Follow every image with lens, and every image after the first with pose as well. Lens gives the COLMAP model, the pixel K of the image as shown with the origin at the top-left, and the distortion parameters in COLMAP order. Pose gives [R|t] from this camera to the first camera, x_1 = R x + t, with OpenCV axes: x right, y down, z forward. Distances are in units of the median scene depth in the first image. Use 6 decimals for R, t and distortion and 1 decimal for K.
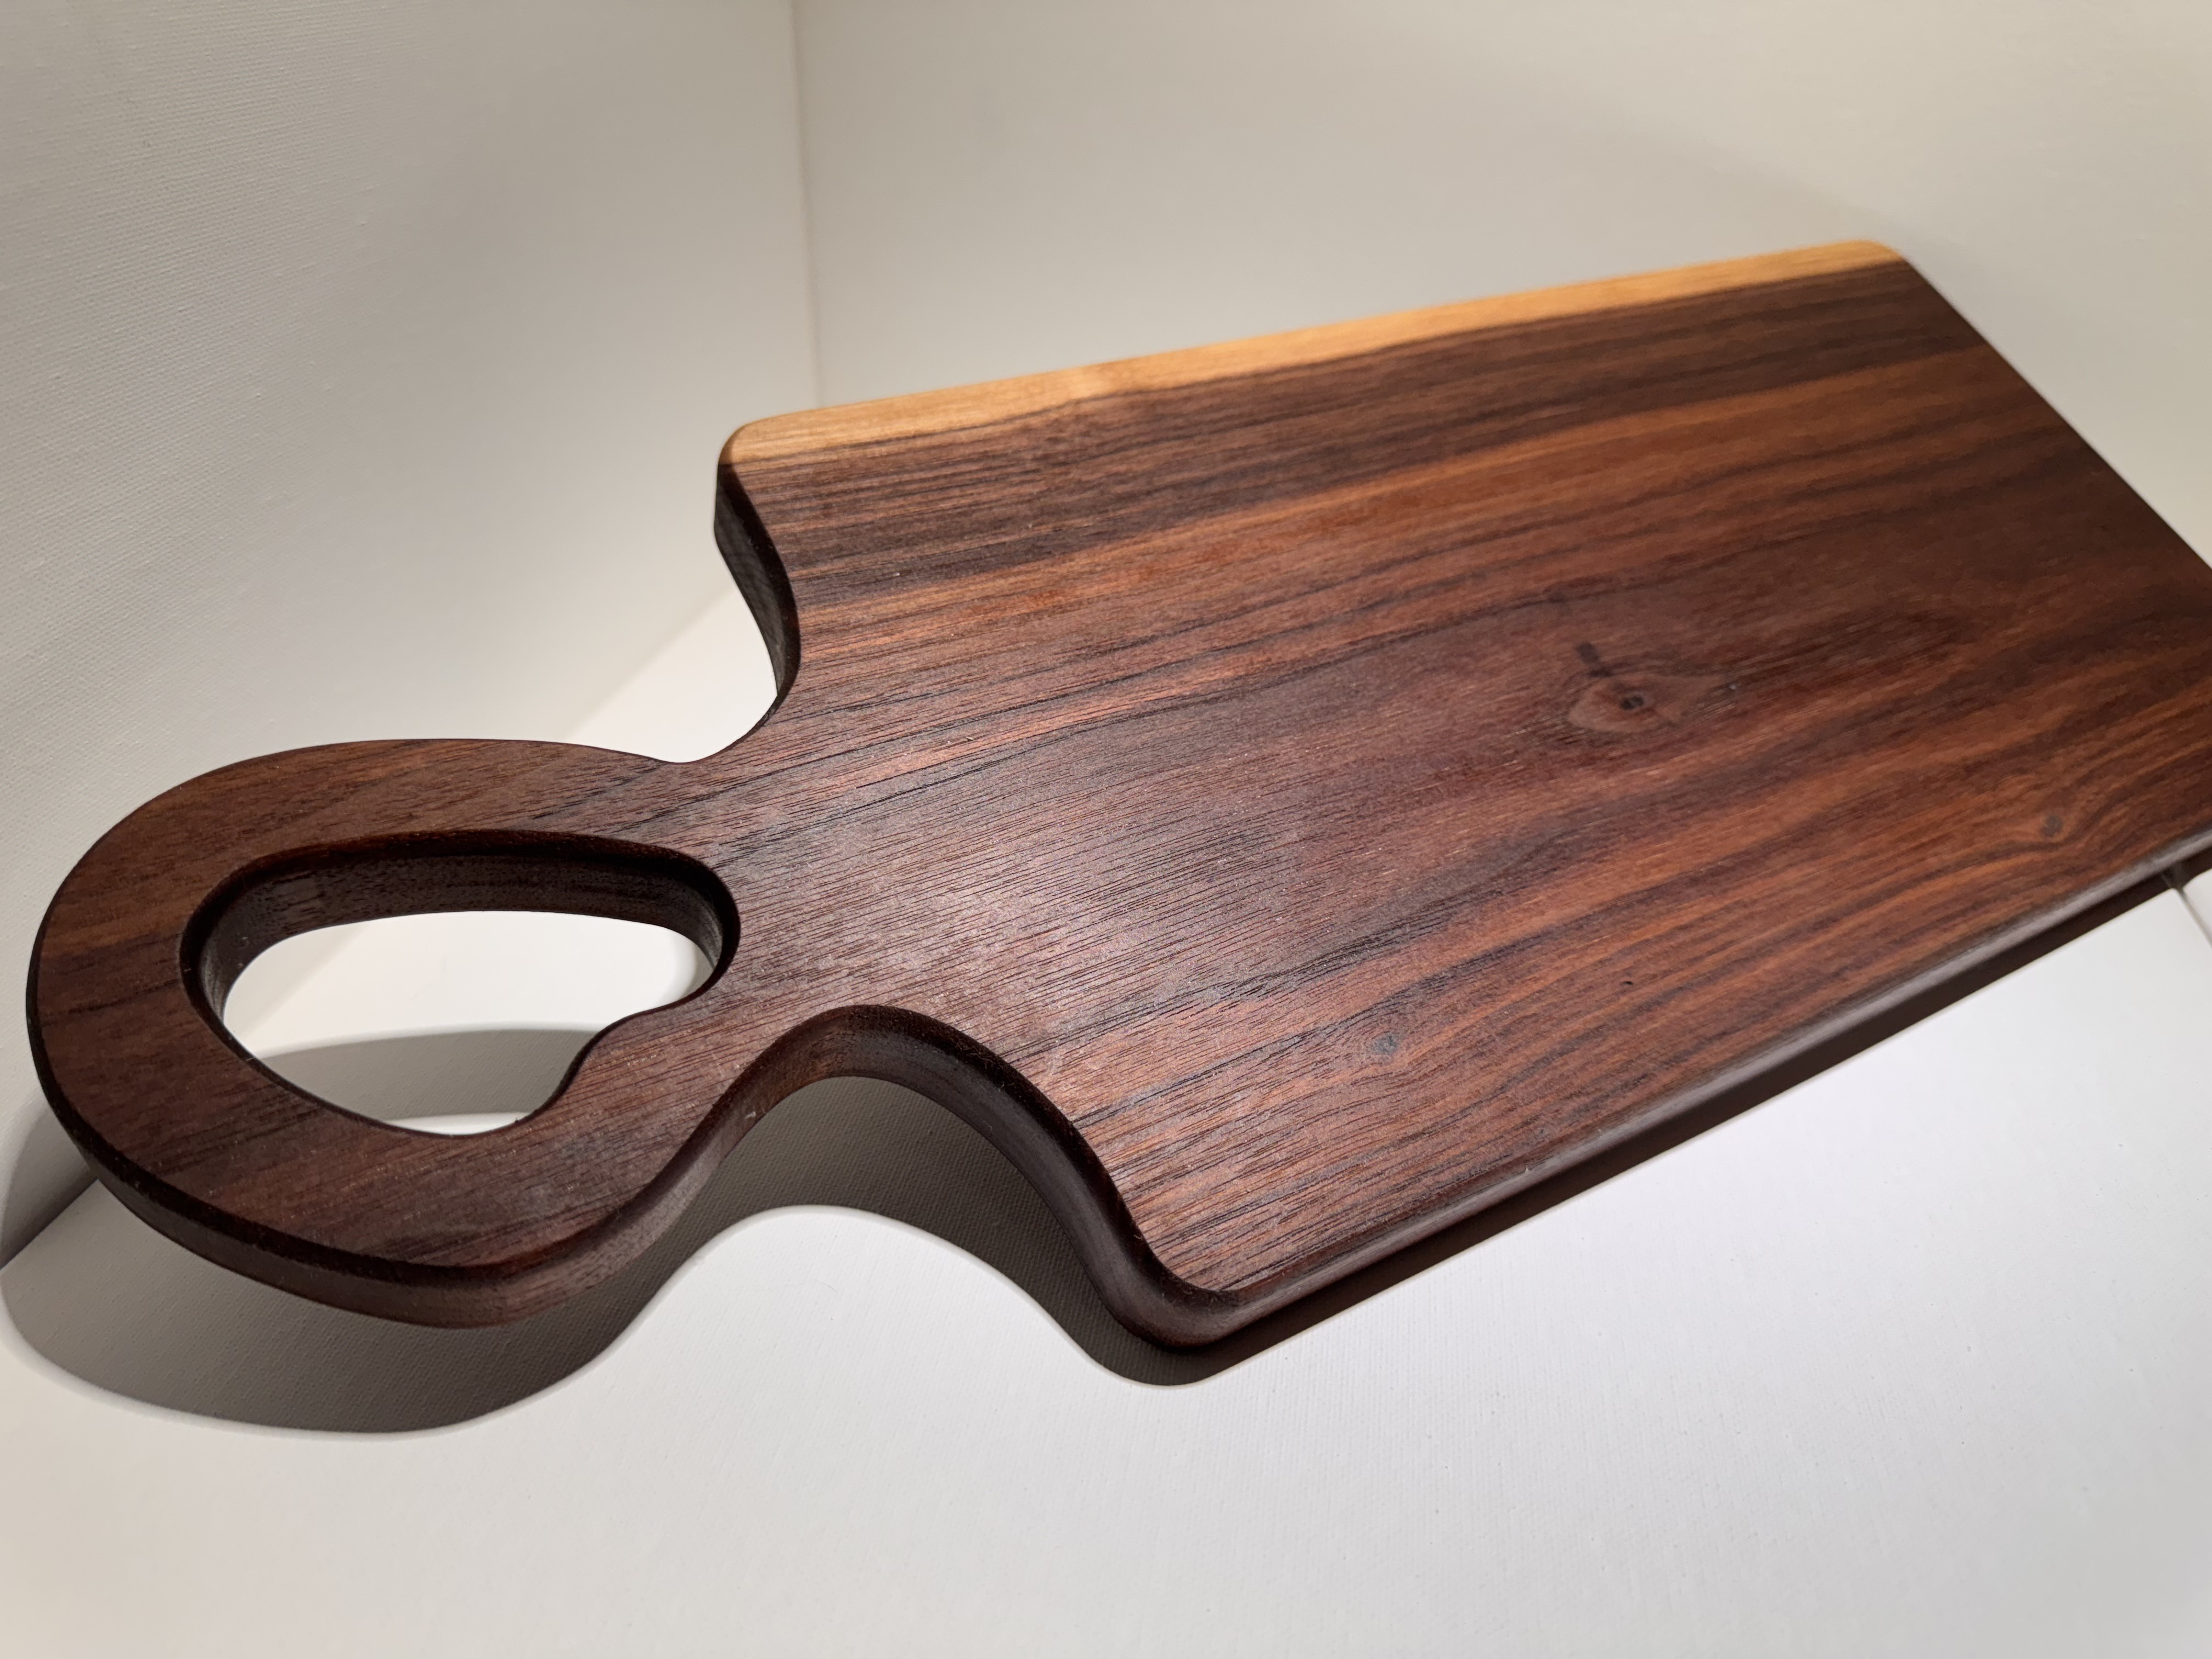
lens RADIAL K [[1593.0, 0, 1145.8], [0, 1593.0, 784.1], [0, 0, 1]] dist [0.032020, -0.069028]
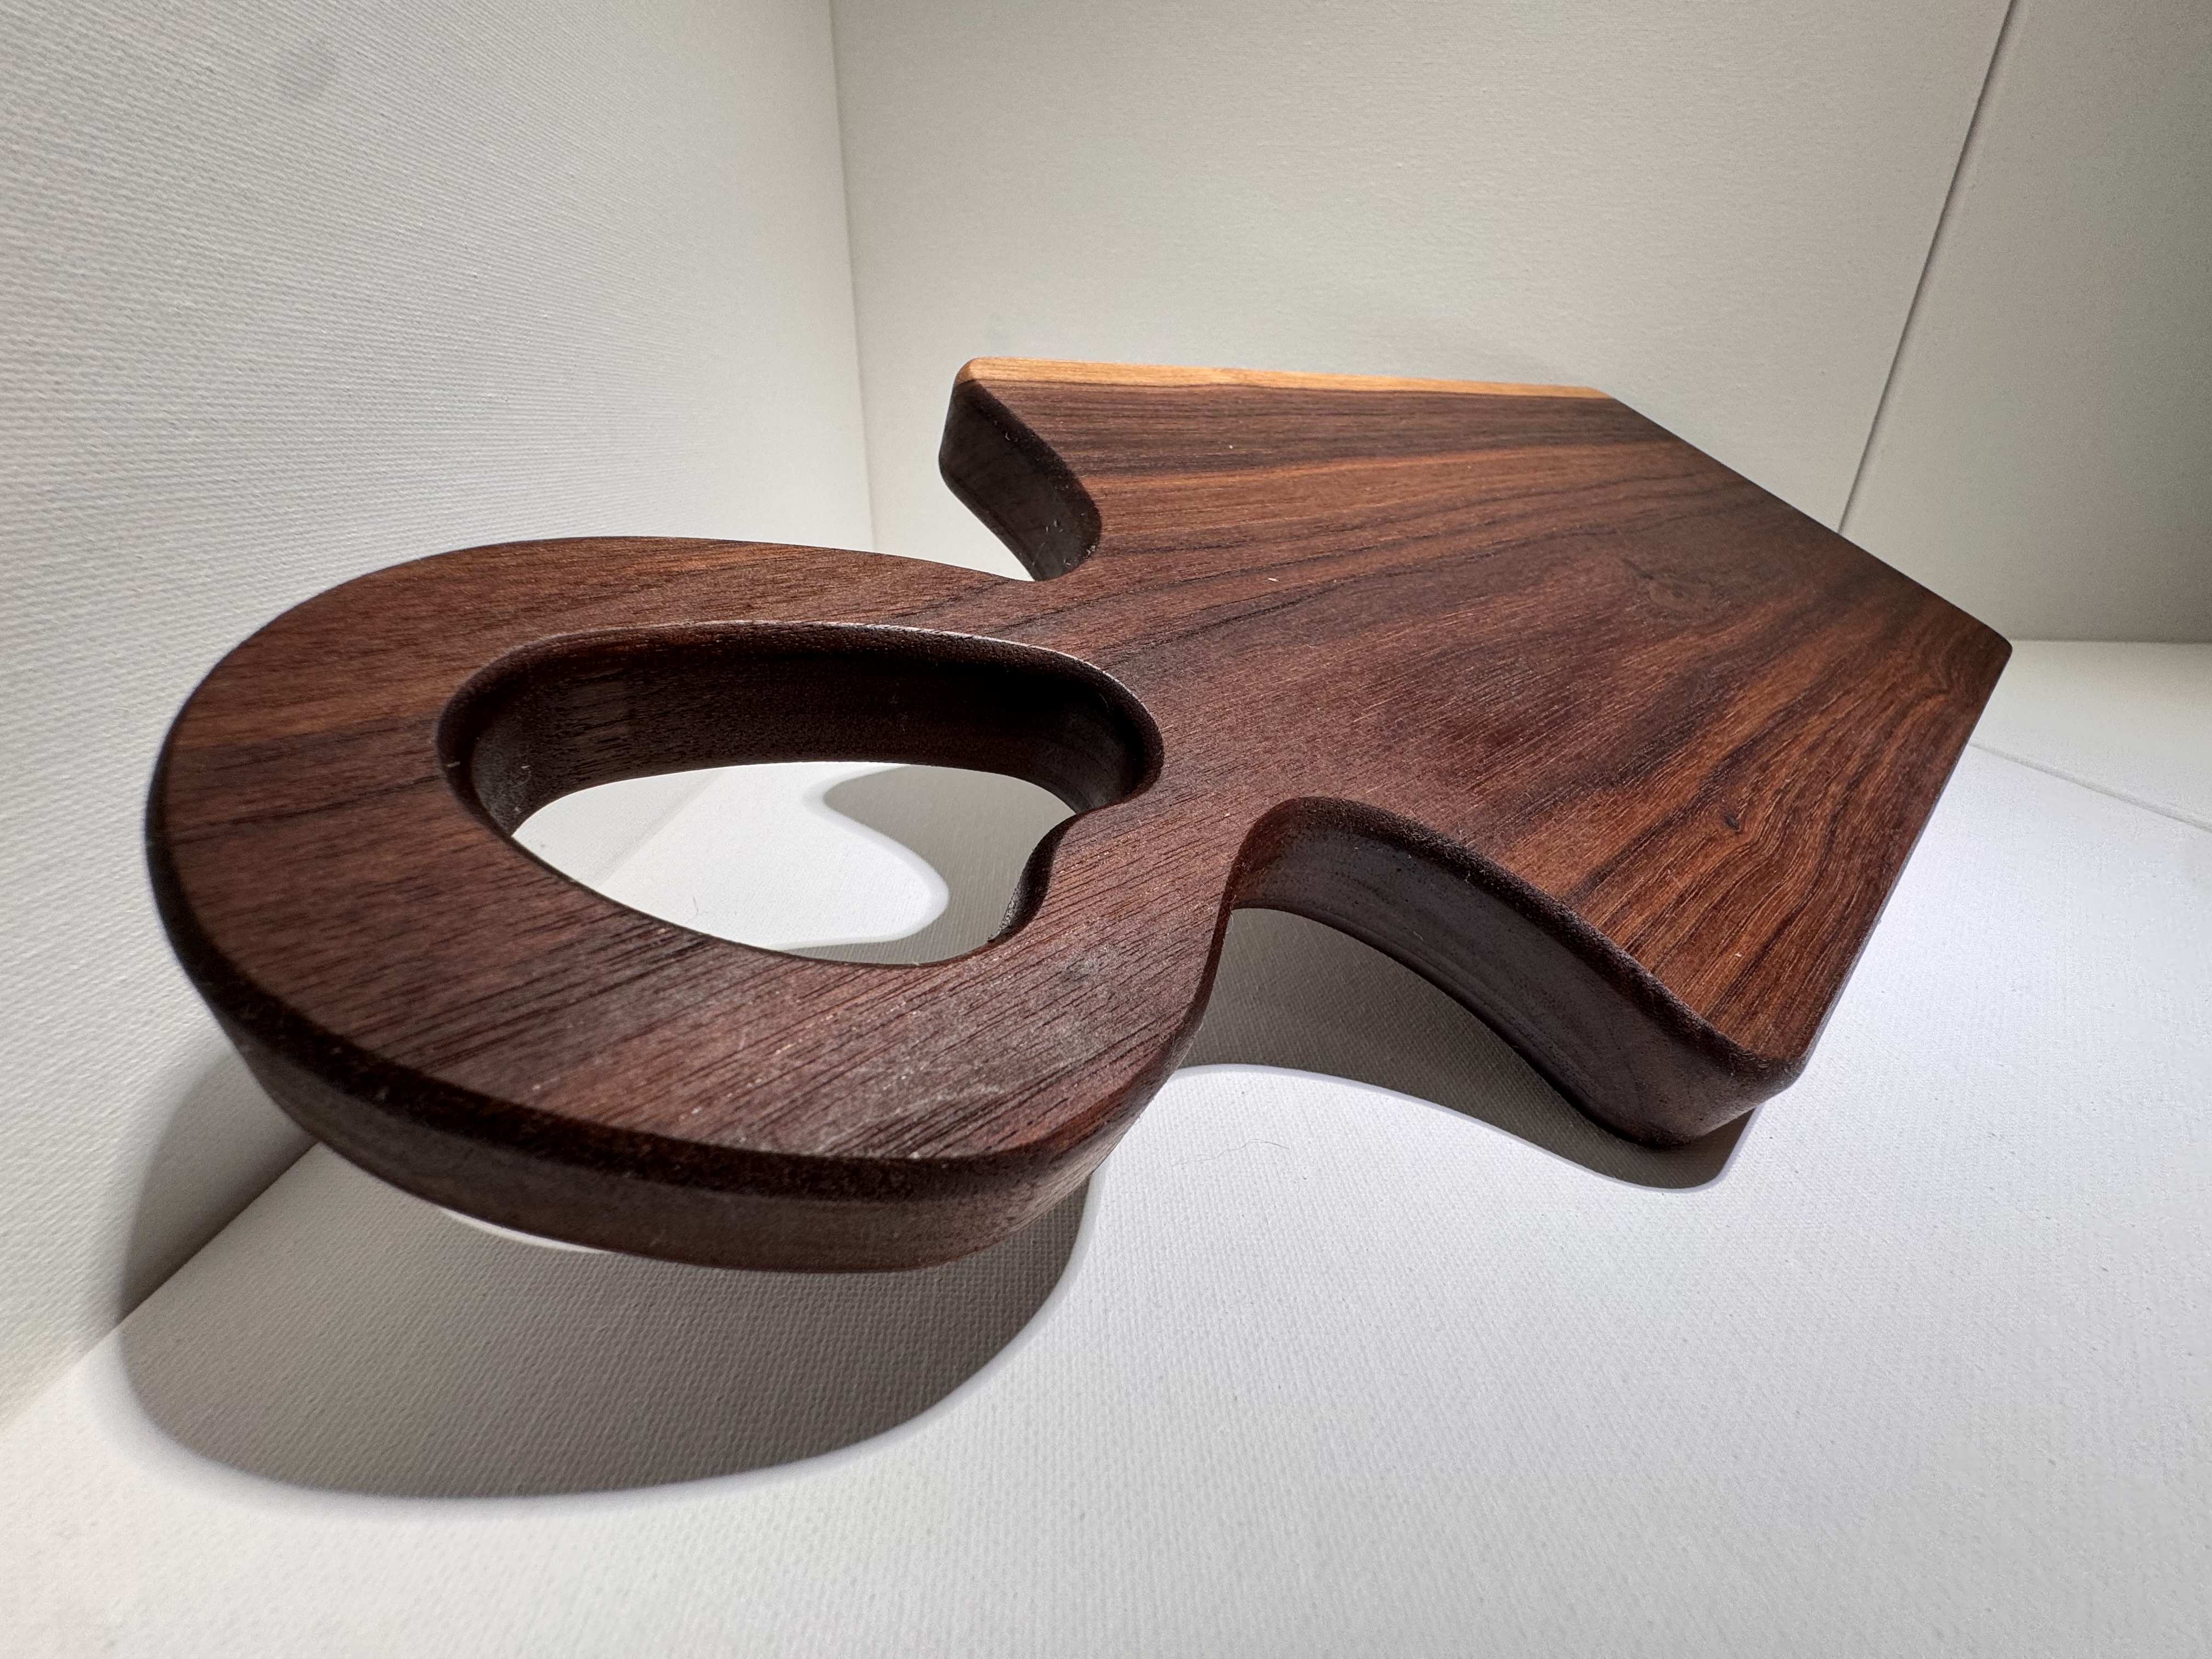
lens RADIAL K [[873.4, 0, 1114.4], [0, 873.4, 815.7], [0, 0, 1]] dist [-0.001768, 0.000190]
pose [[0.978912, -0.095372, 0.180653, -0.345105], [0.113140, 0.989427, -0.090733, 0.168242], [-0.170089, 0.109259, 0.979353, 0.522432]]
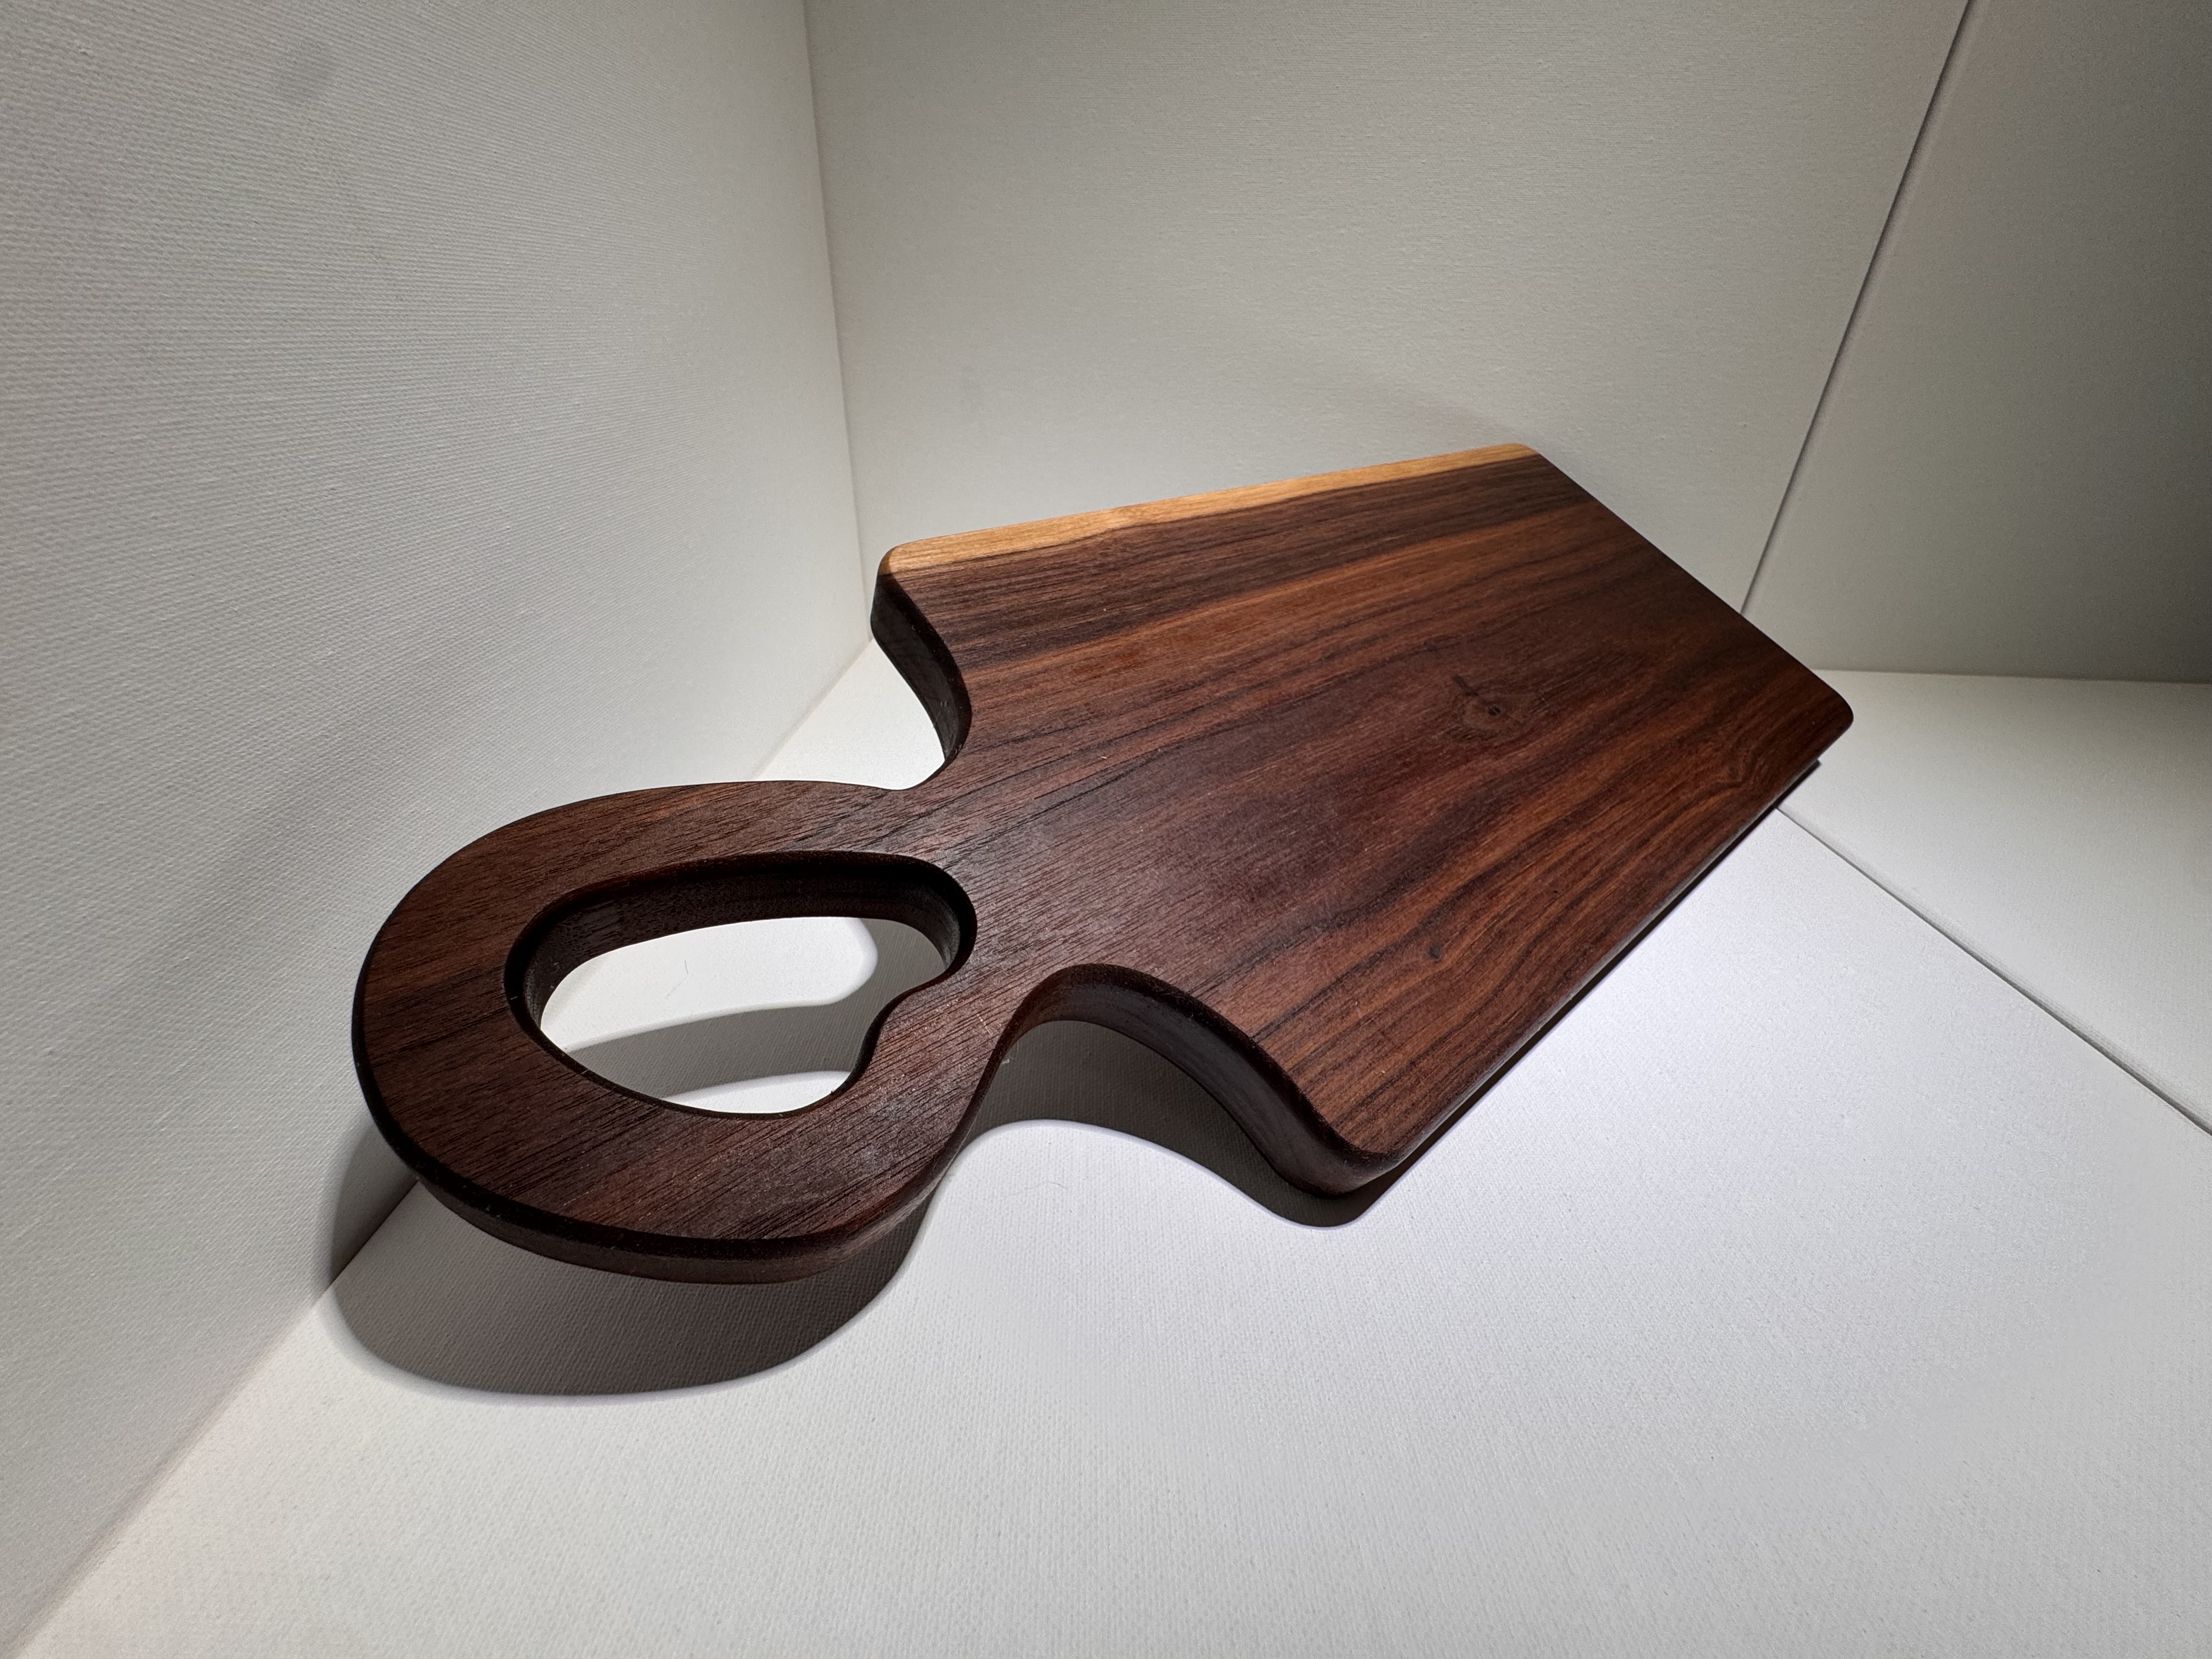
lens RADIAL K [[873.4, 0, 1114.8], [0, 873.4, 812.5], [0, 0, 1]] dist [-0.001768, 0.000190]
pose [[0.986116, -0.083506, 0.143536, -0.225356], [0.085050, 0.996366, -0.004646, 0.022419], [-0.142627, 0.016789, 0.989634, 0.288048]]
